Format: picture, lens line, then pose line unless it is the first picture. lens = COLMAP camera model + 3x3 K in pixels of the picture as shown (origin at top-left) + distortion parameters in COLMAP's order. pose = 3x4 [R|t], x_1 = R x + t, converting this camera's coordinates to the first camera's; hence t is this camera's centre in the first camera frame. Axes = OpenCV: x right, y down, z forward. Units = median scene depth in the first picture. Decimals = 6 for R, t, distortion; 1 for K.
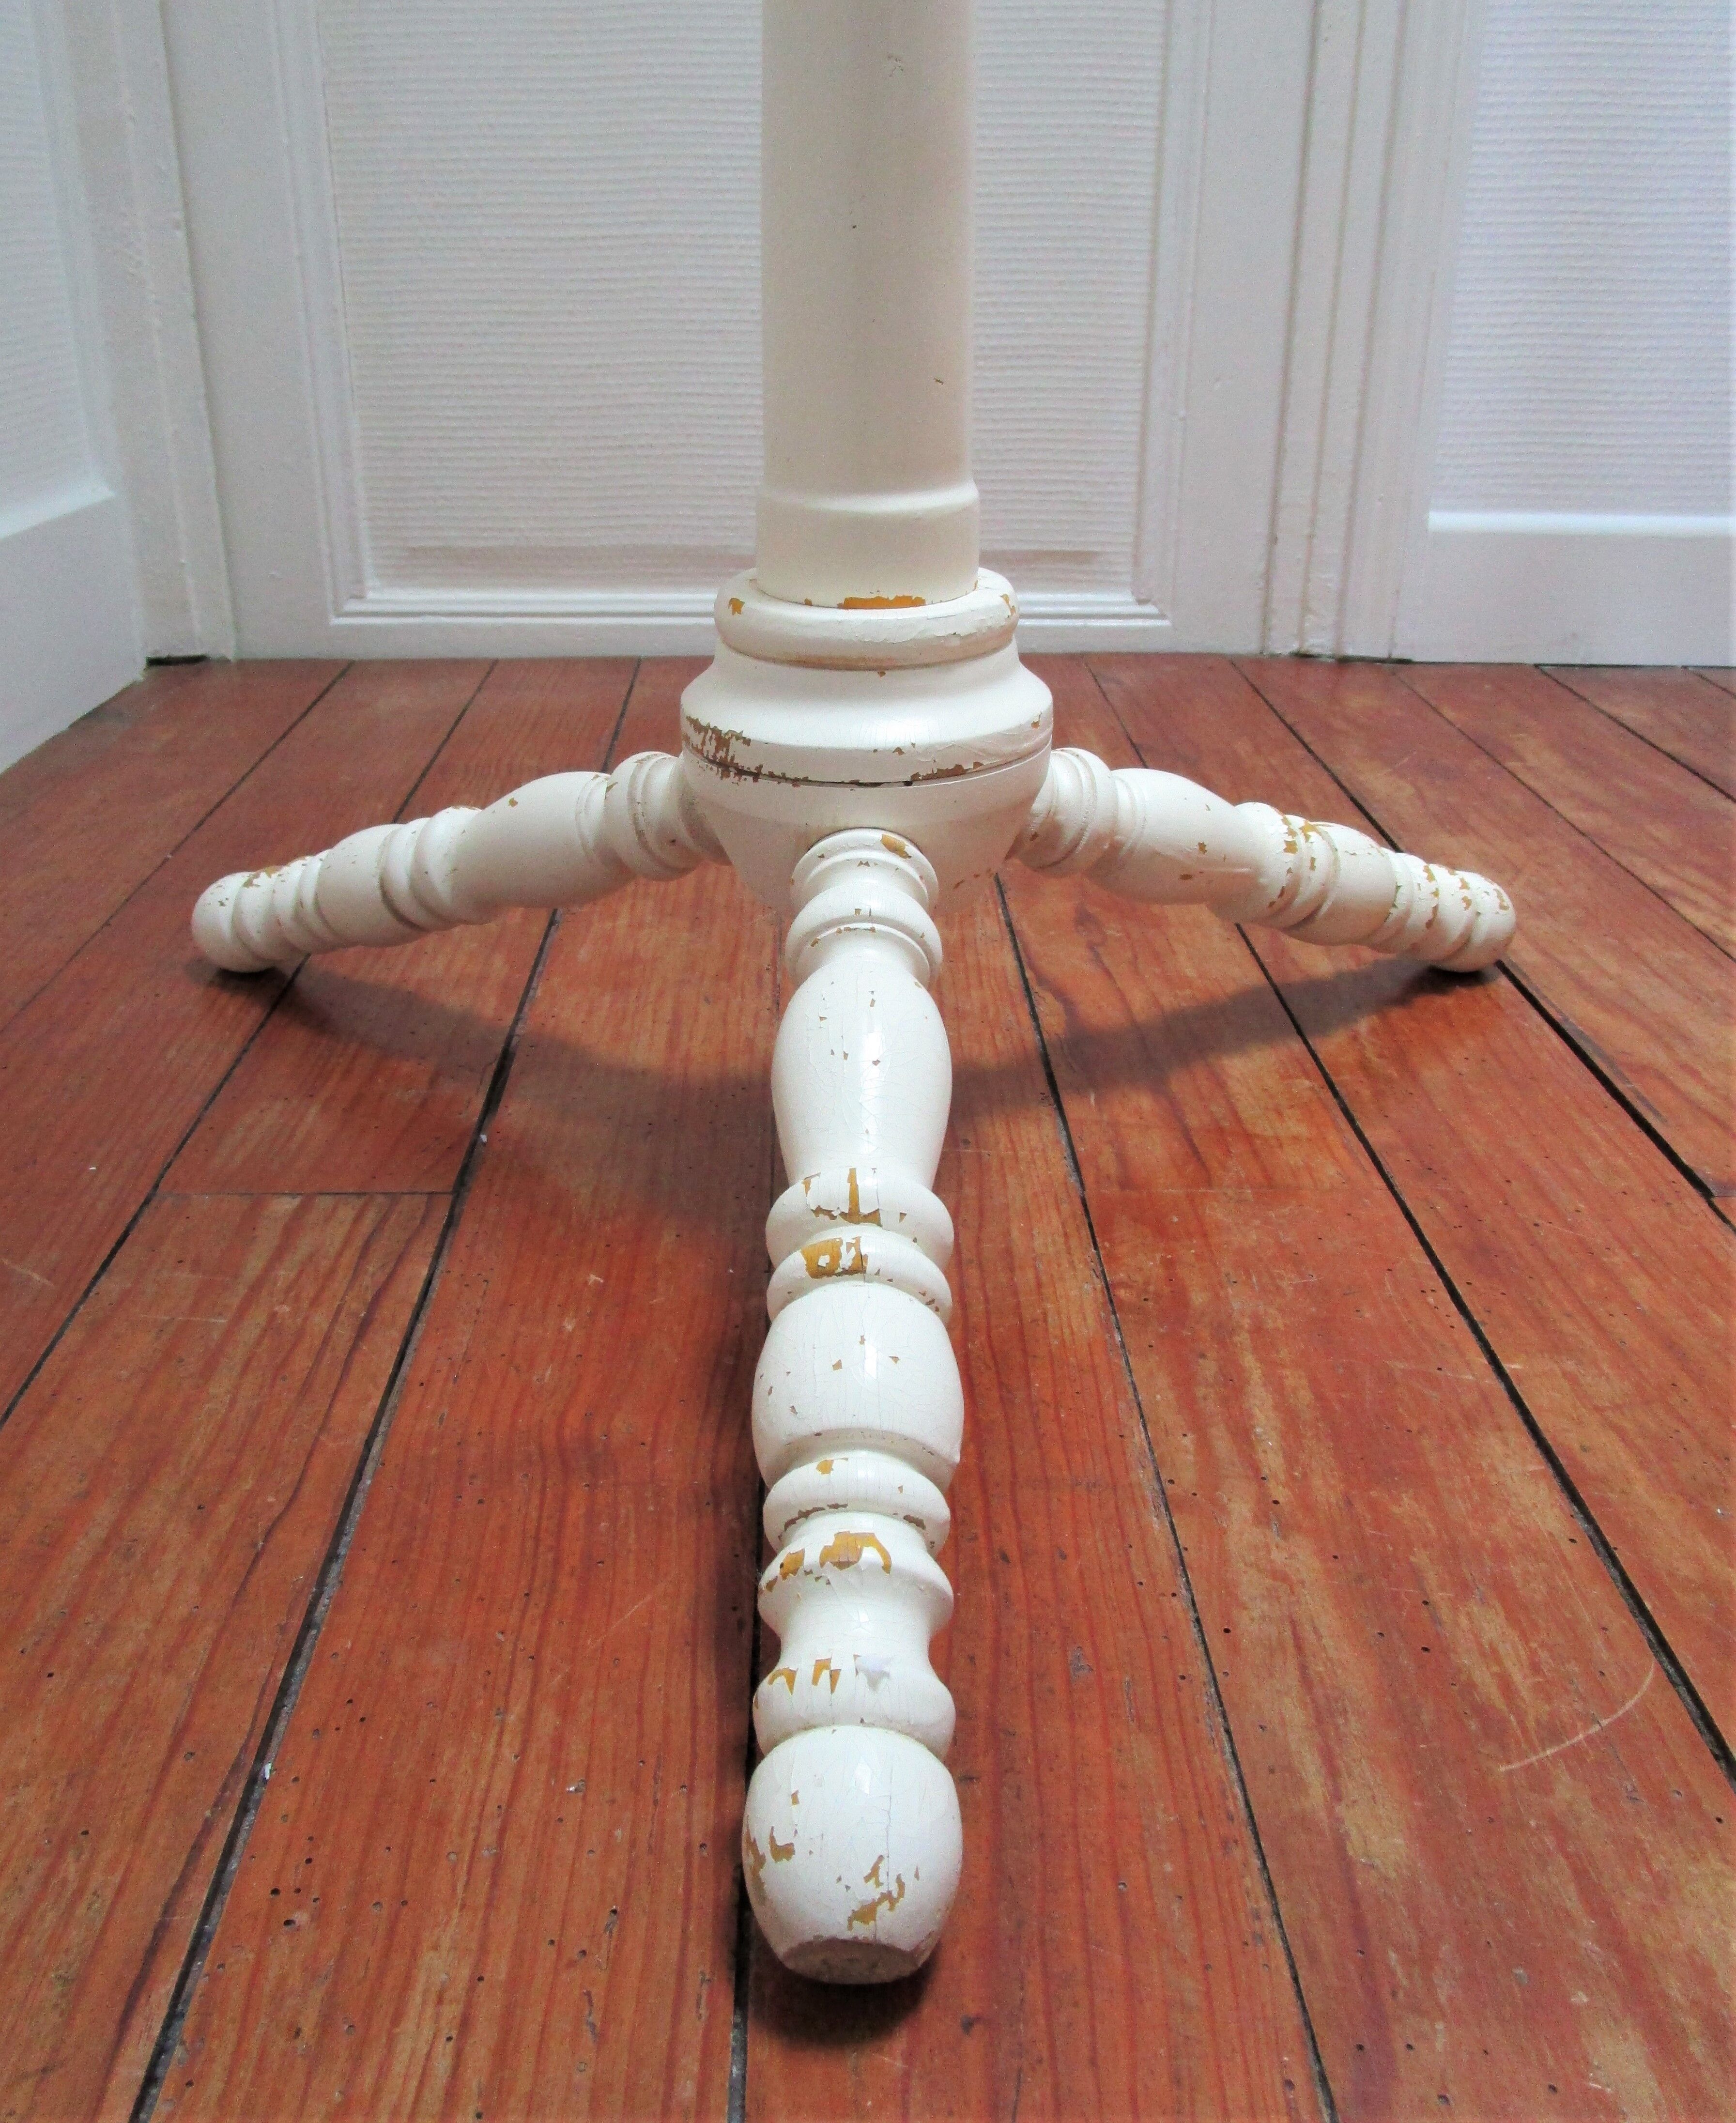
lens RADIAL K [[1776.1, 0, 794.0], [0, 1776.1, 888.9], [0, 0, 1]] dist [-0.024047, -0.004927]
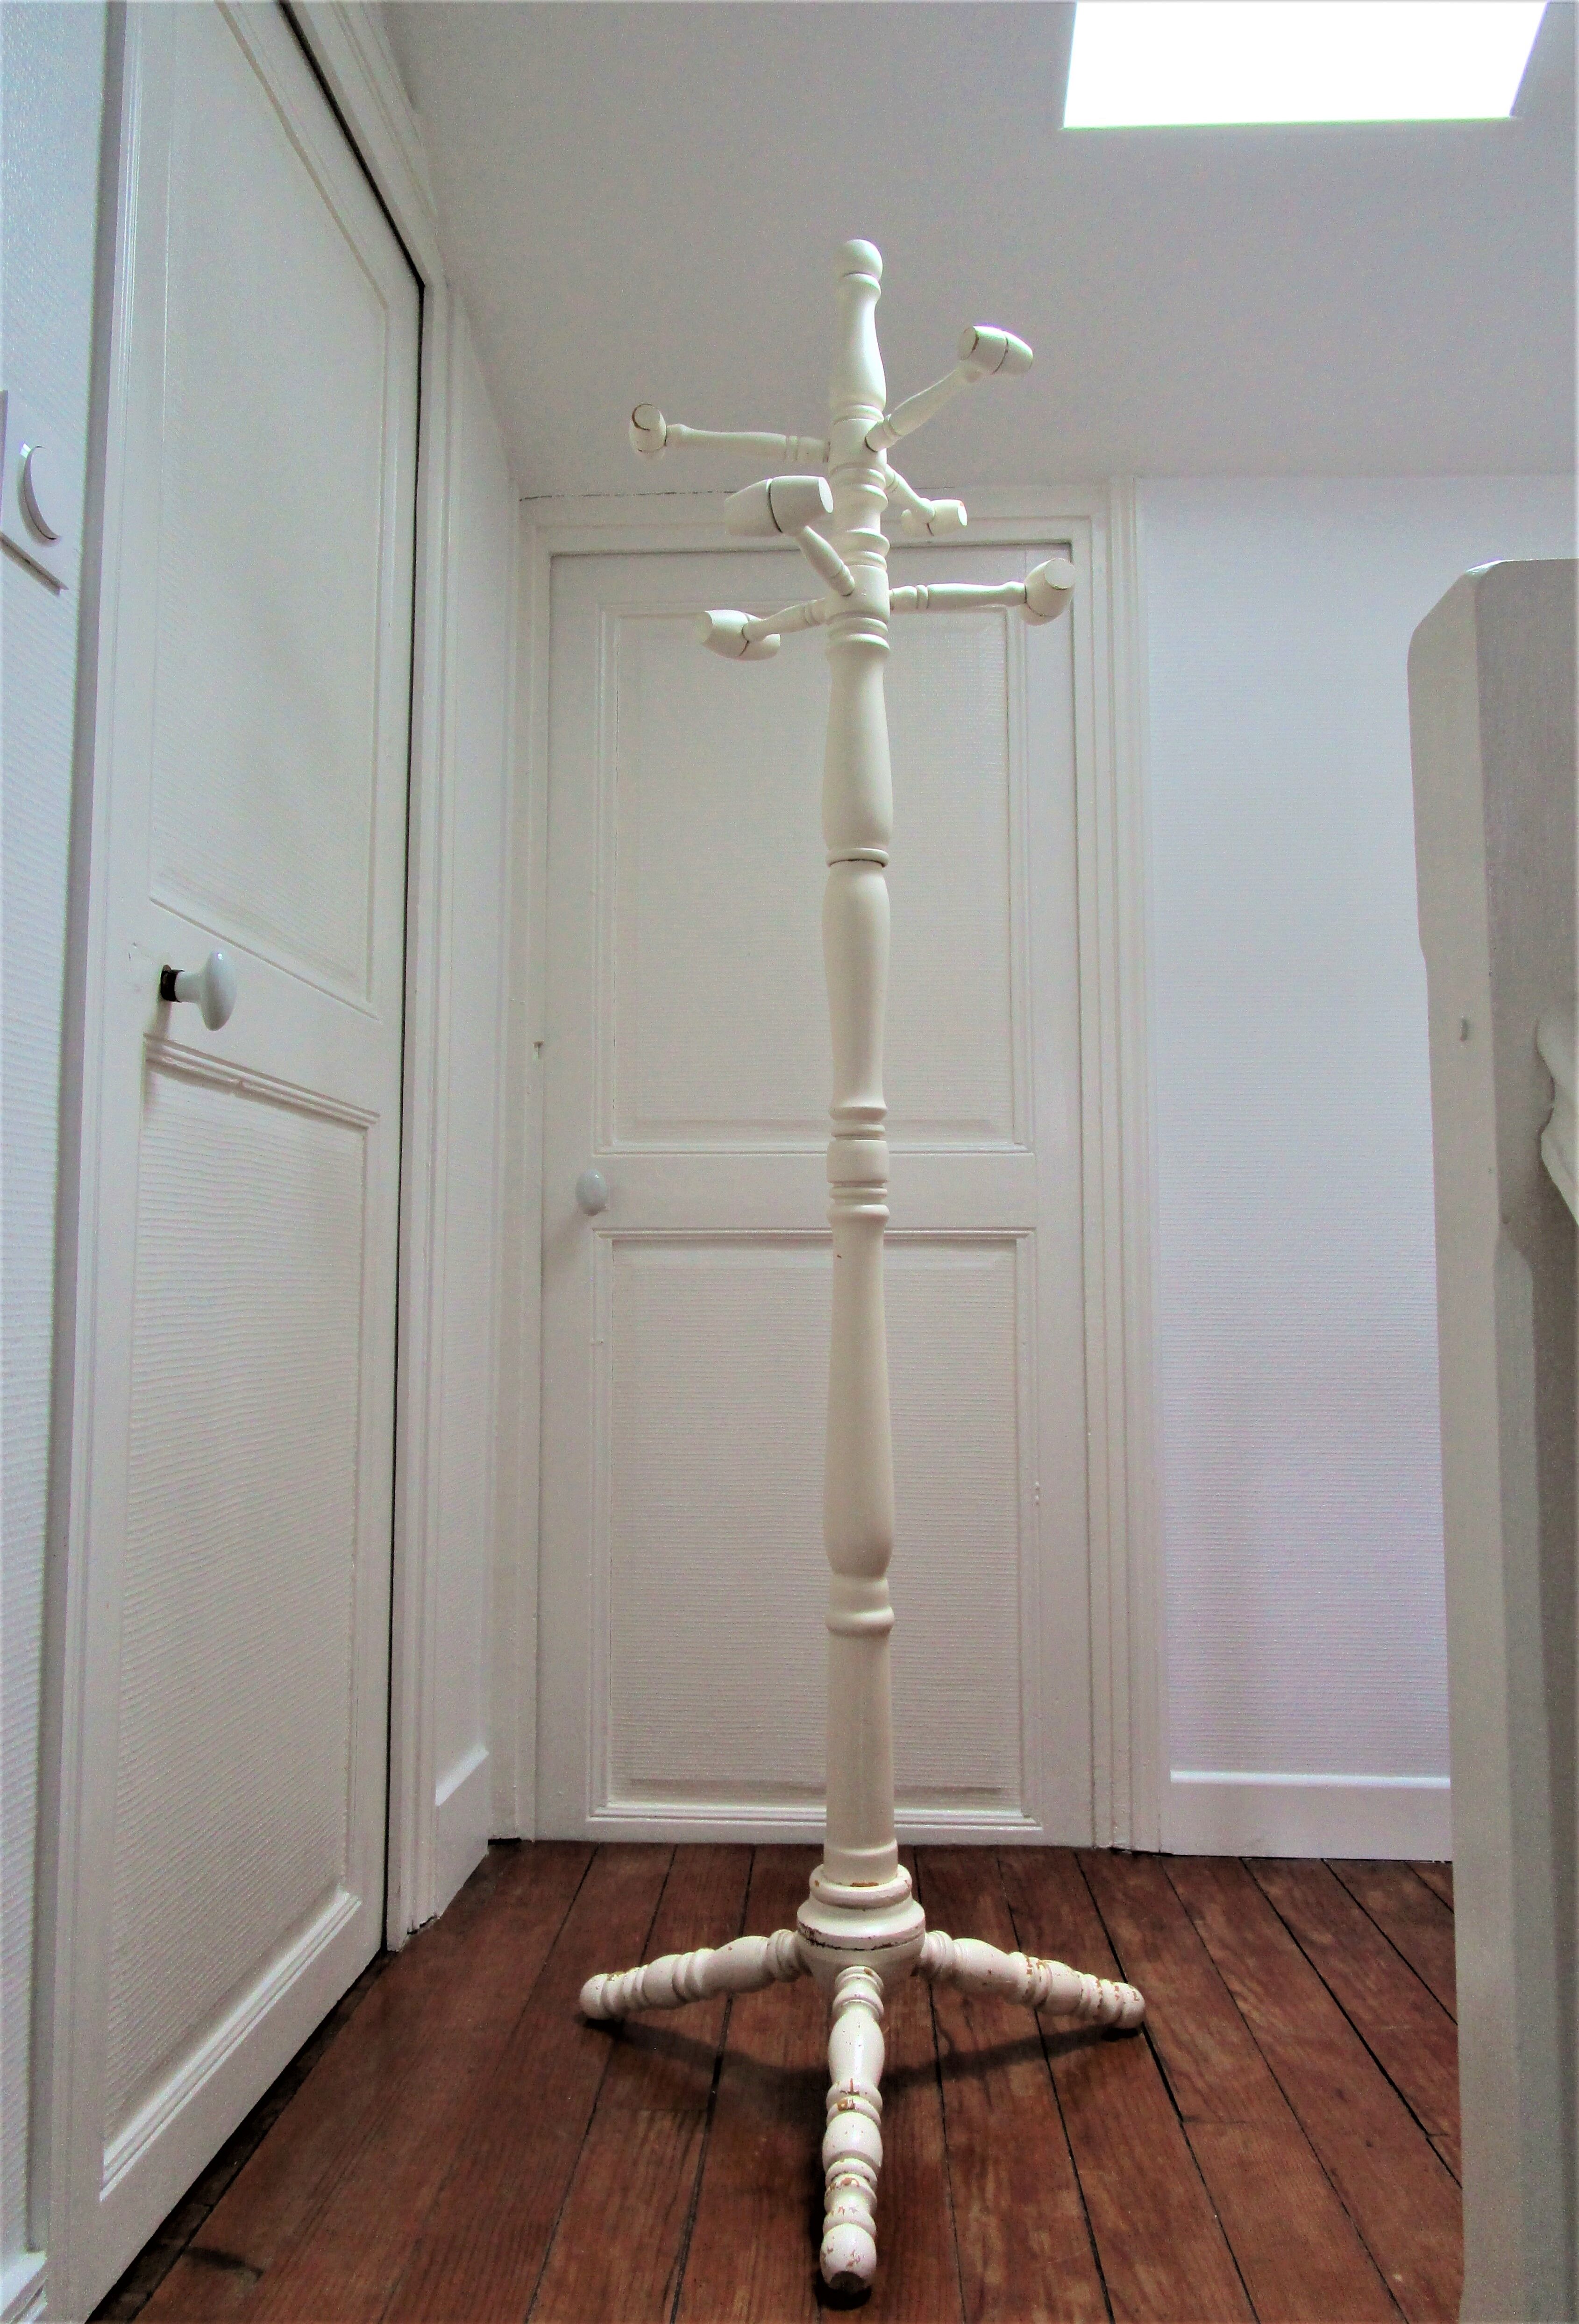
lens RADIAL K [[1678.7, 0, 784.7], [0, 1678.7, 1144.5], [0, 0, 1]] dist [-0.018268, -0.002306]
pose [[0.999362, 0.001141, -0.035710, 0.011410], [-0.017014, 0.894097, -0.447550, -0.006740], [0.031417, 0.447872, 0.893546, -1.806480]]
